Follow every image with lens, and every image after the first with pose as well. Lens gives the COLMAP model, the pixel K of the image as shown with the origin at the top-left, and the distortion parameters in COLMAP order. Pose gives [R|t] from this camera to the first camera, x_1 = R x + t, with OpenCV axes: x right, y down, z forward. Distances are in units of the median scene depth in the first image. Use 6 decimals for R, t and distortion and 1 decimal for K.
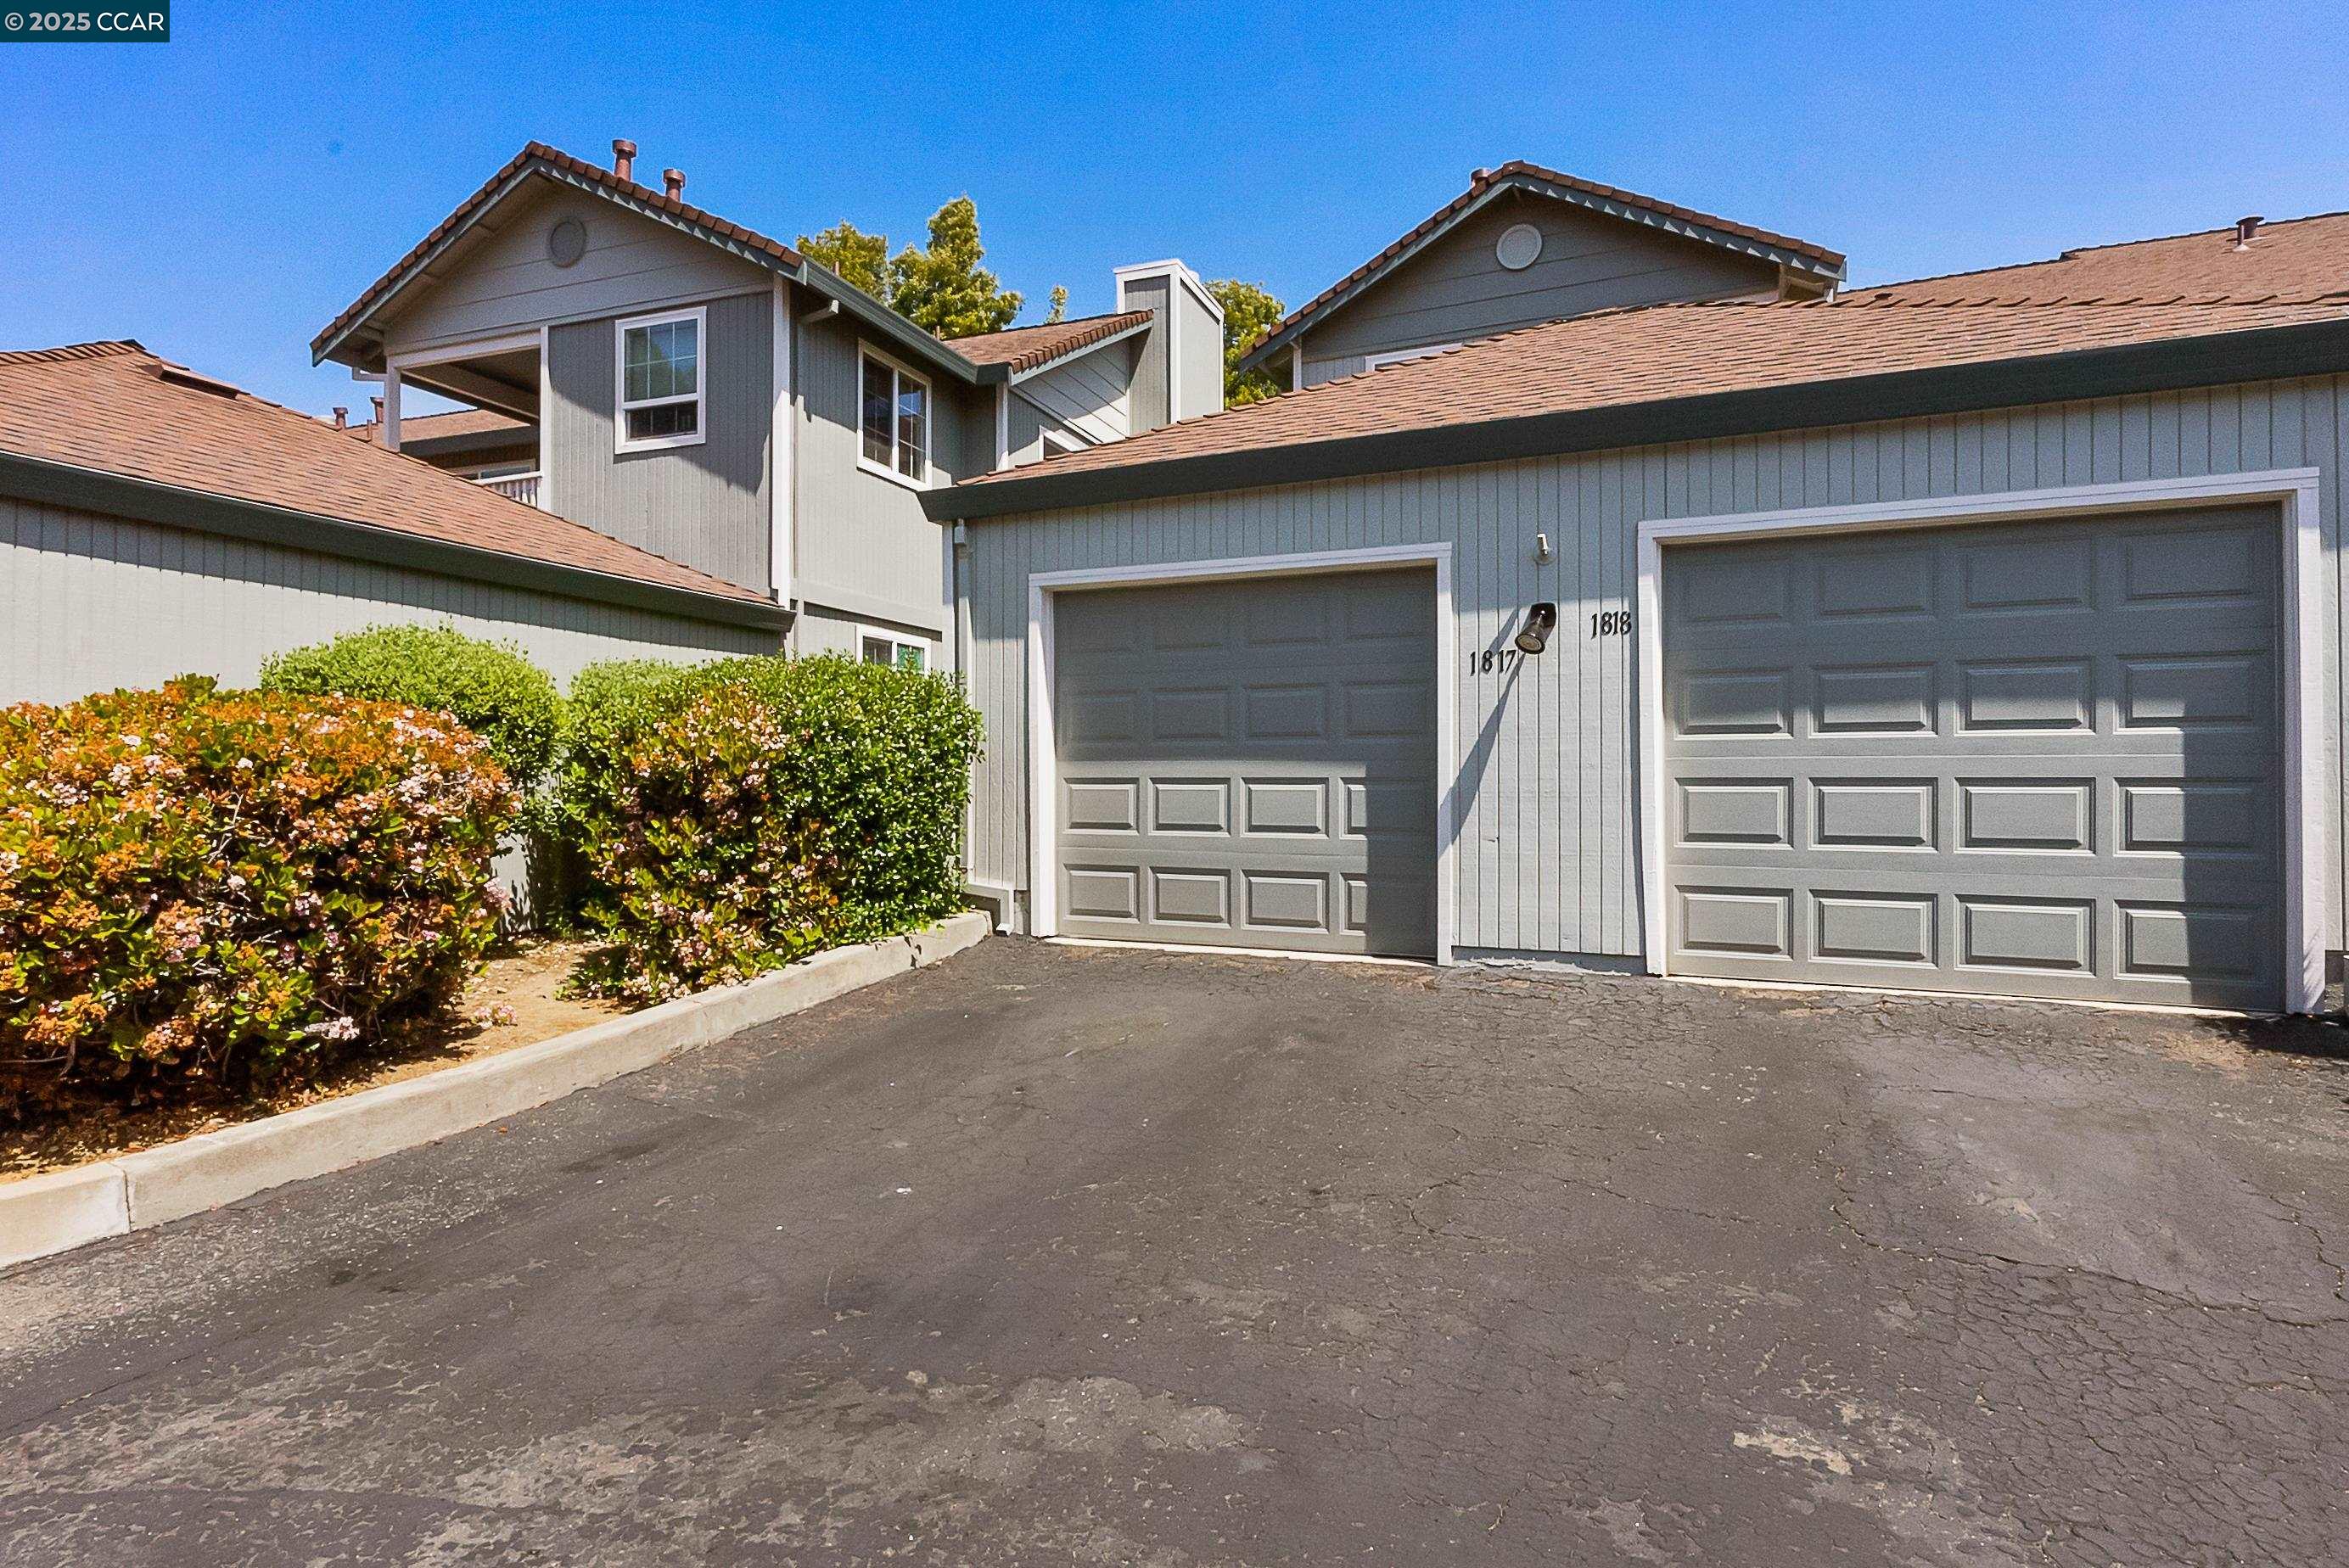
lens RADIAL K [[1225.5, 0, 1174.5], [0, 1225.5, 784.0], [0, 0, 1]] dist [-0.006868, -0.000427]
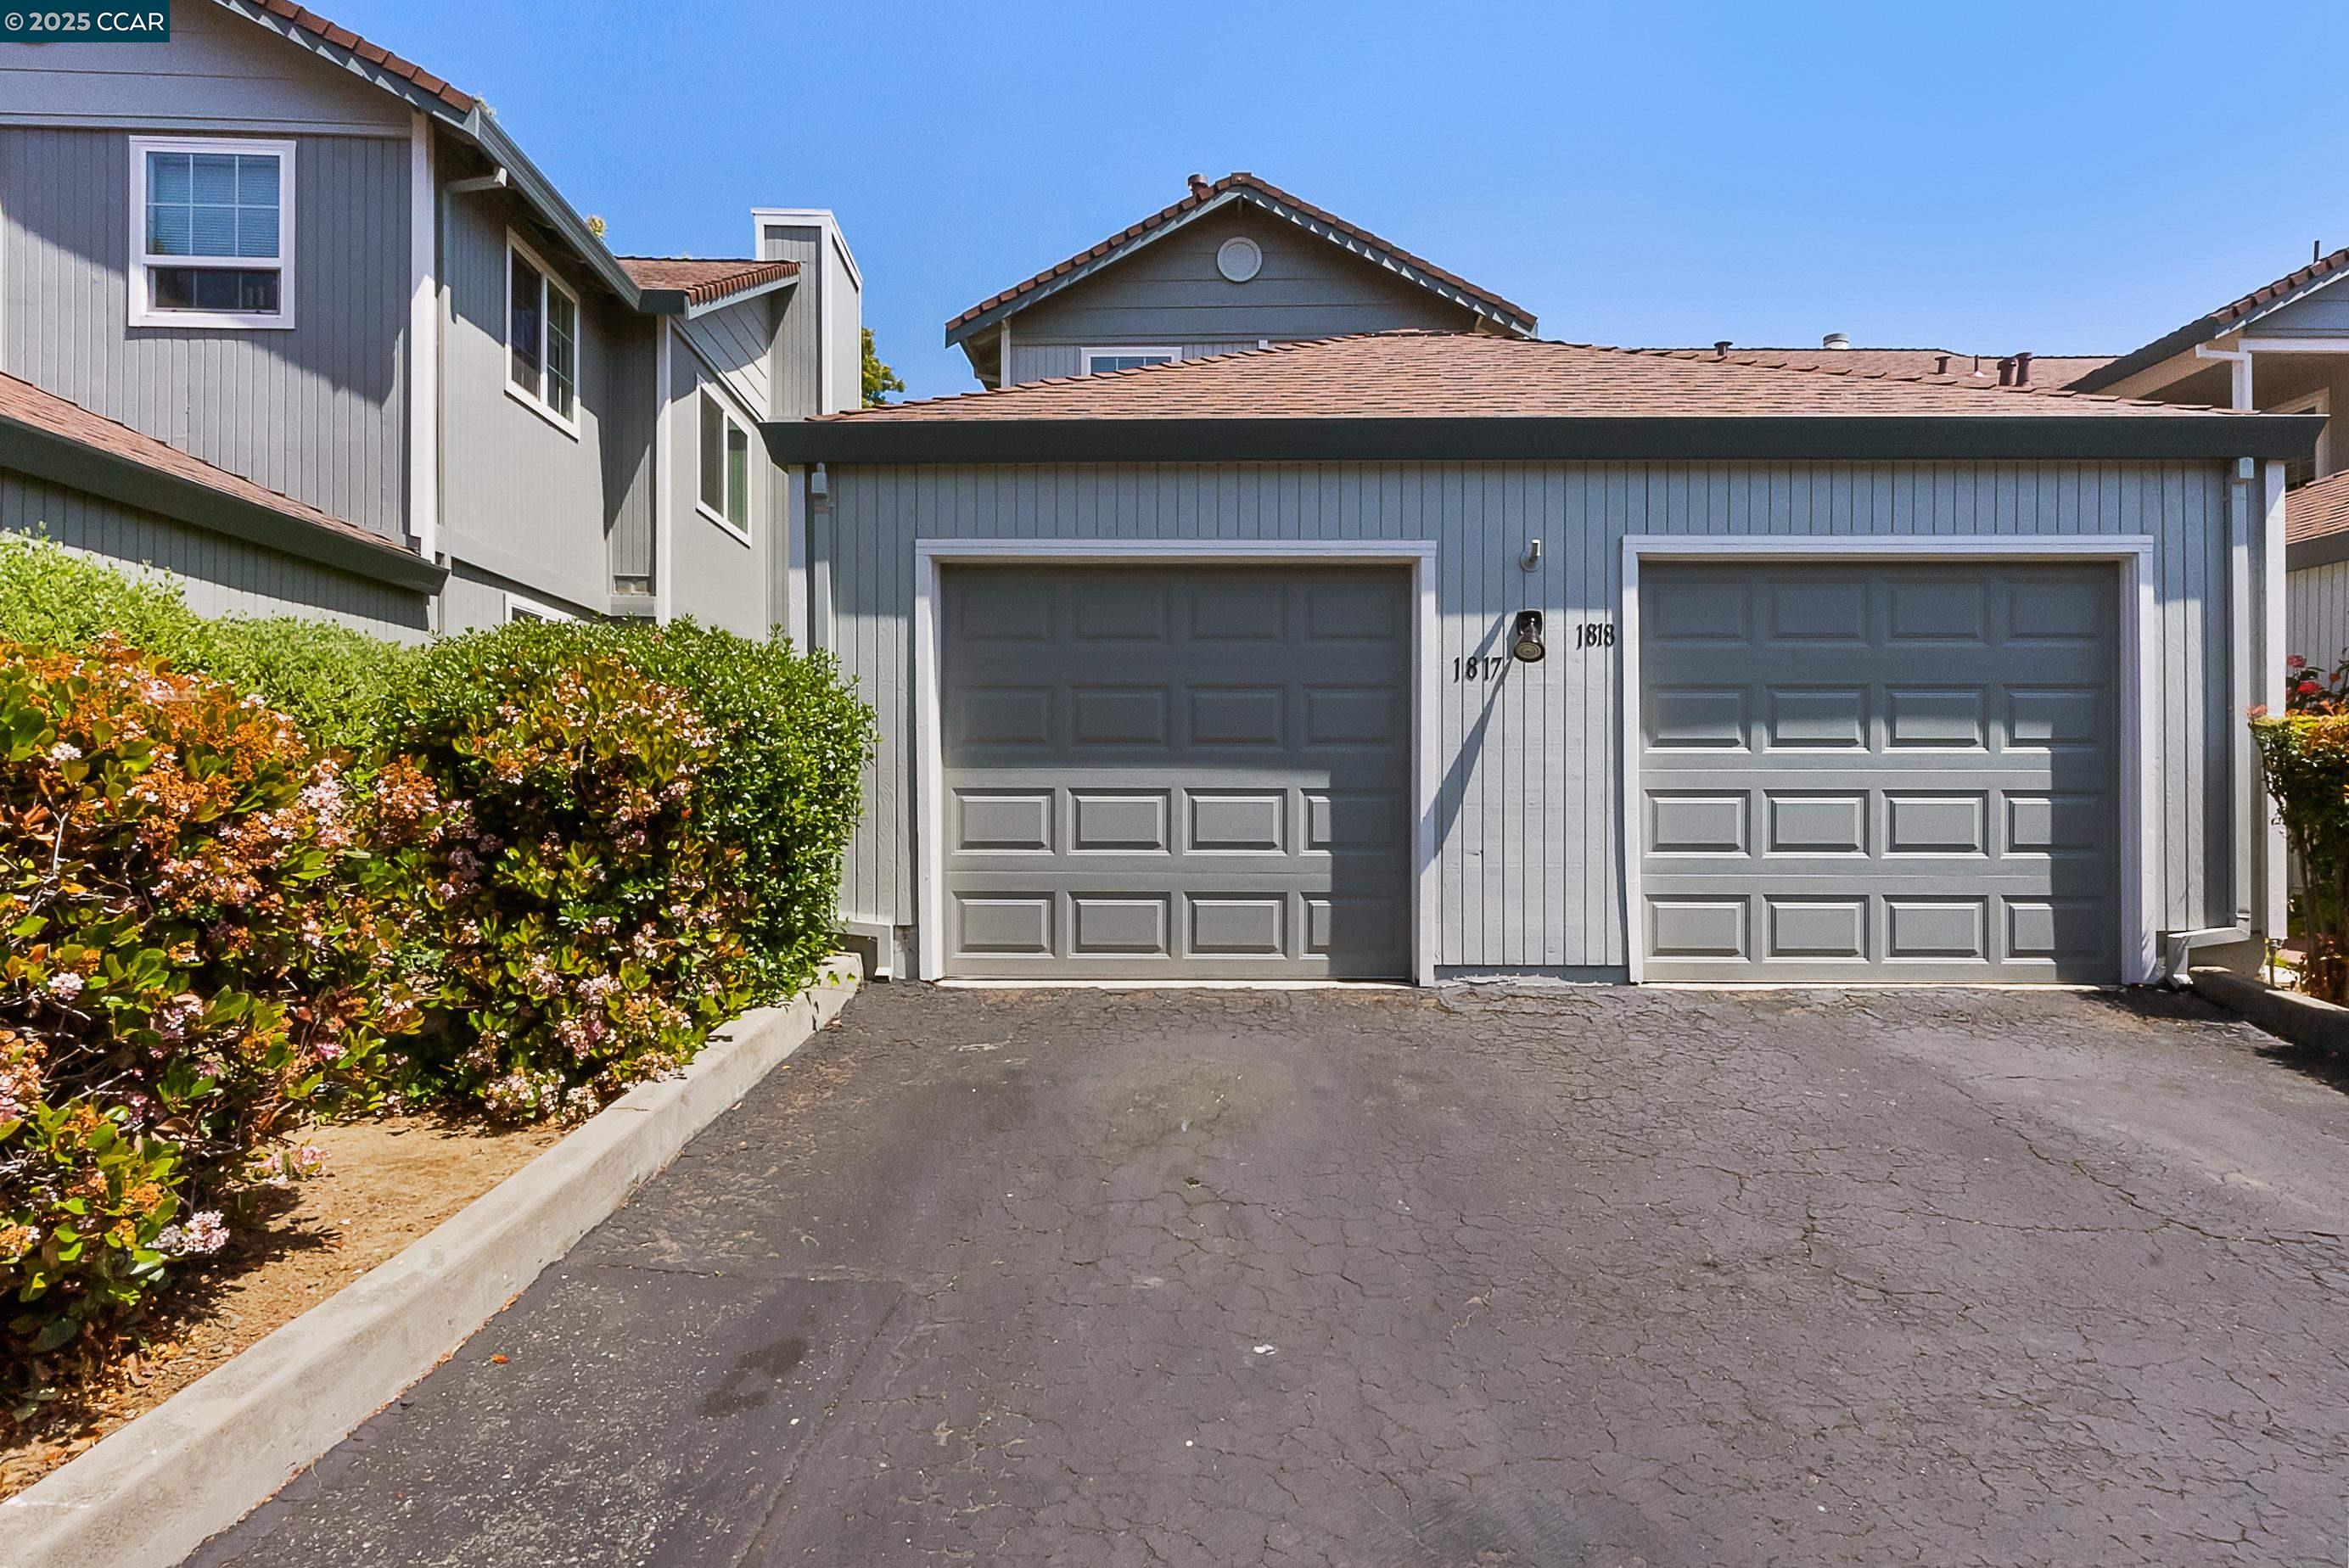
lens RADIAL K [[1217.2, 0, 1171.9], [0, 1217.2, 805.1], [0, 0, 1]] dist [-0.007485, -0.000175]
pose [[0.914799, -0.002843, 0.403900, -0.343568], [0.000042, 0.999976, 0.006943, 0.000951], [-0.403910, -0.006334, 0.914777, 0.219048]]
